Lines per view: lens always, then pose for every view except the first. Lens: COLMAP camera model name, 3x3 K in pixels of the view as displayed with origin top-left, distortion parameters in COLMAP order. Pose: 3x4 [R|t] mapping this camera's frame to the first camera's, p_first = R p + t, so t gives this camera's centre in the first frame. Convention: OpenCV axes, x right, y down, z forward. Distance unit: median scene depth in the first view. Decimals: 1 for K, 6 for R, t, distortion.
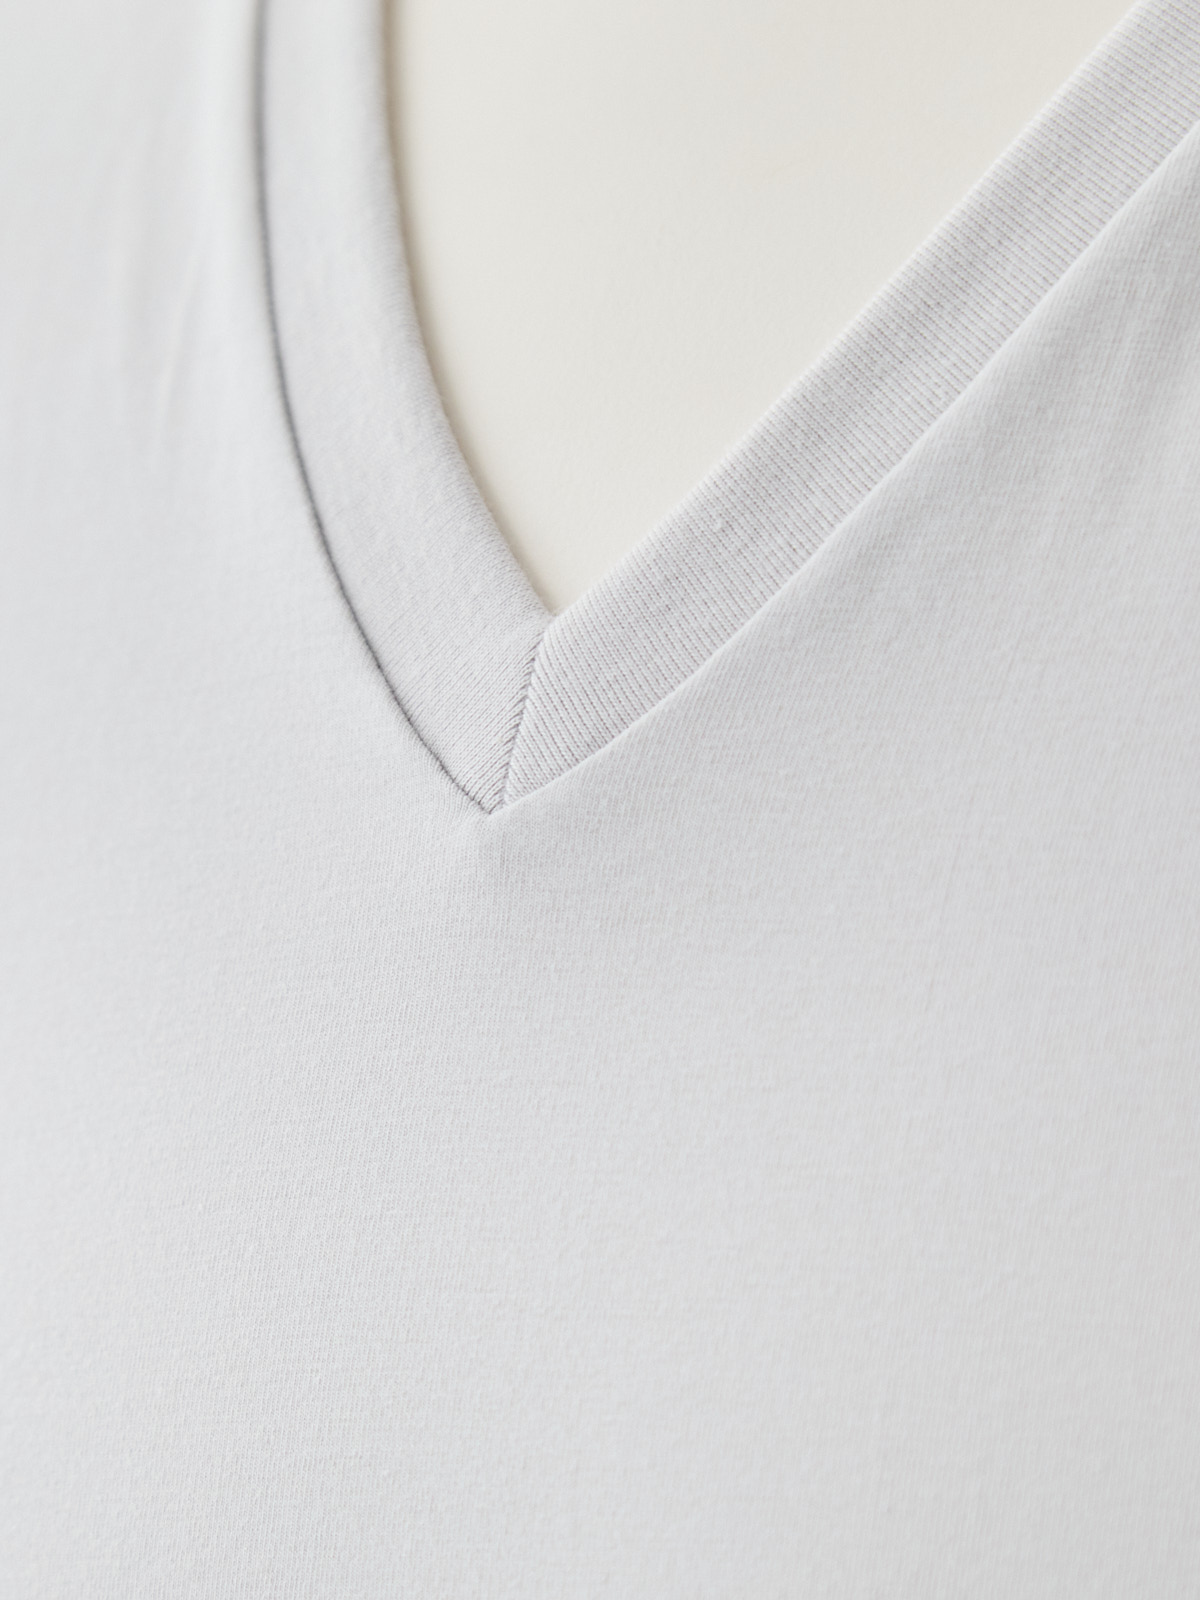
lens RADIAL K [[7593.7, 0, 599.2], [0, 7593.7, 802.1], [0, 0, 1]] dist [-0.089846, 0.000000]
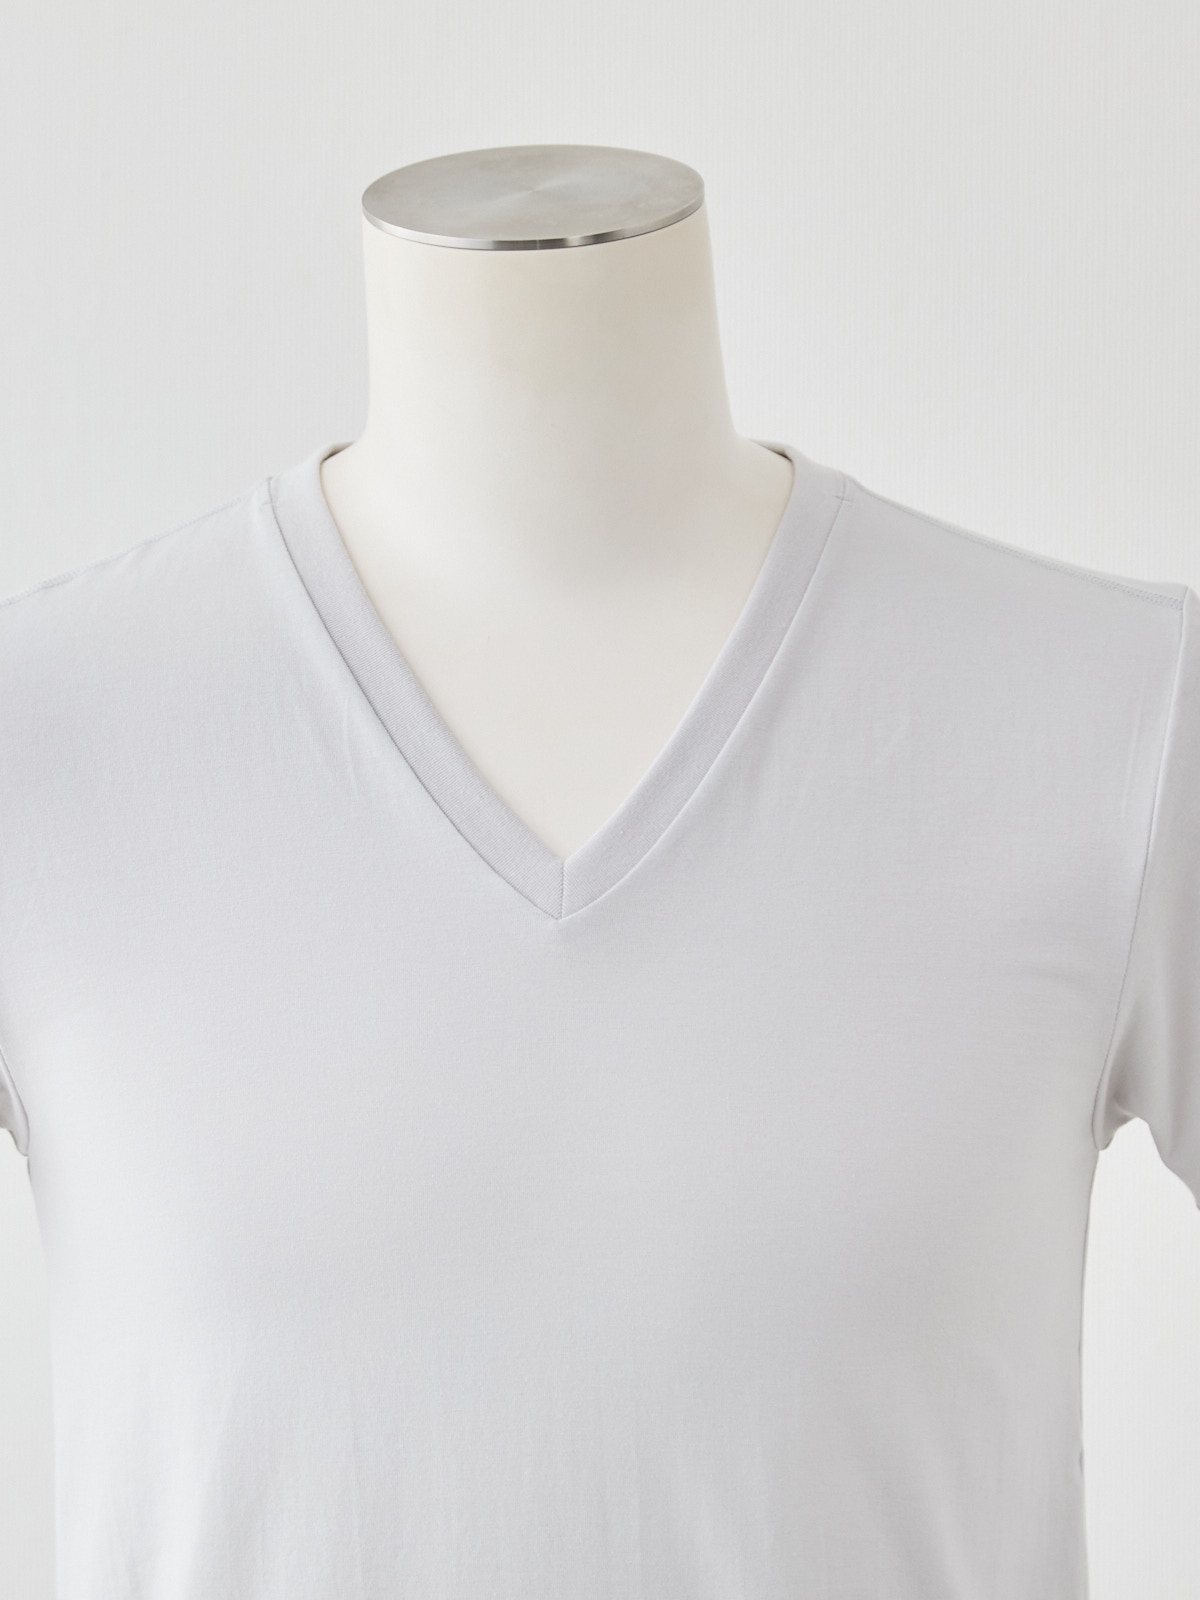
lens RADIAL K [[7593.7, 0, 599.8], [0, 7593.7, 799.7], [0, 0, 1]] dist [-0.089846, 0.000000]
pose [[0.774920, -0.001675, 0.632057, -2.094444], [-0.018757, 0.999495, 0.025645, -0.136067], [-0.631781, -0.031728, 0.774498, -1.565845]]
